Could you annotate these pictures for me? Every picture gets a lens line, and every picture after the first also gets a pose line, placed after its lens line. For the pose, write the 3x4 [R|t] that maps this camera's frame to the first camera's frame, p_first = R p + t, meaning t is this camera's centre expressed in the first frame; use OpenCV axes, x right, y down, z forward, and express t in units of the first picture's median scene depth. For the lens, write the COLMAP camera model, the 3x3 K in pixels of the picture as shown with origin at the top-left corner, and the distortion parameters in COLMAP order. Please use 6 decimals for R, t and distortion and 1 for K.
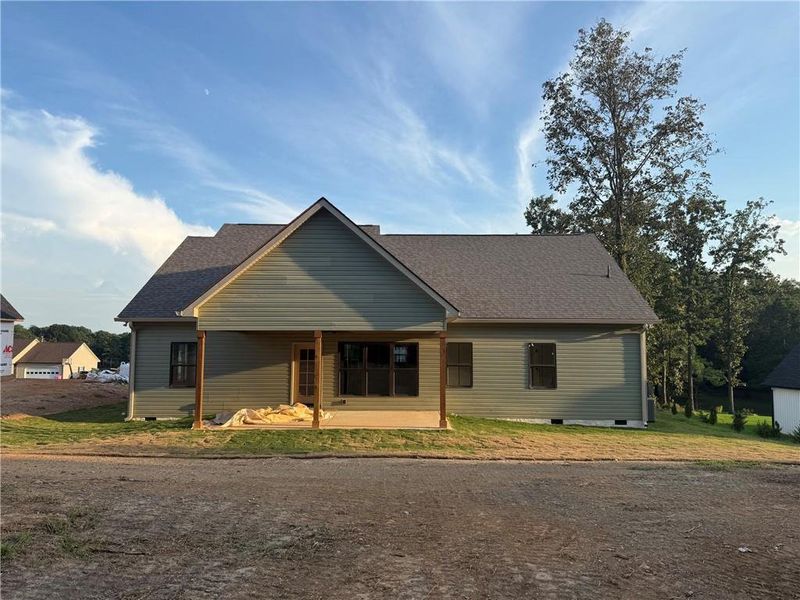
lens RADIAL K [[534.5, 0, 400.0], [0, 534.5, 300.0], [0, 0, 1]] dist [0.006099, 0.000112]
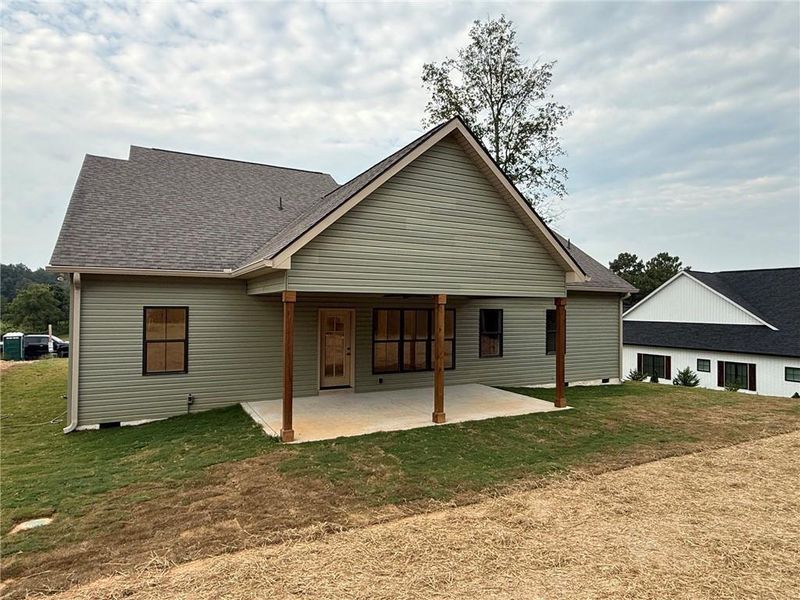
lens RADIAL K [[473.1, 0, 400.0], [0, 473.1, 300.0], [0, 0, 1]] dist [-0.049733, 0.000135]
pose [[0.884321, 0.011525, 0.466737, -0.416765], [-0.044027, 0.997299, 0.058791, 0.023050], [-0.464798, -0.072539, 0.882440, 0.353372]]
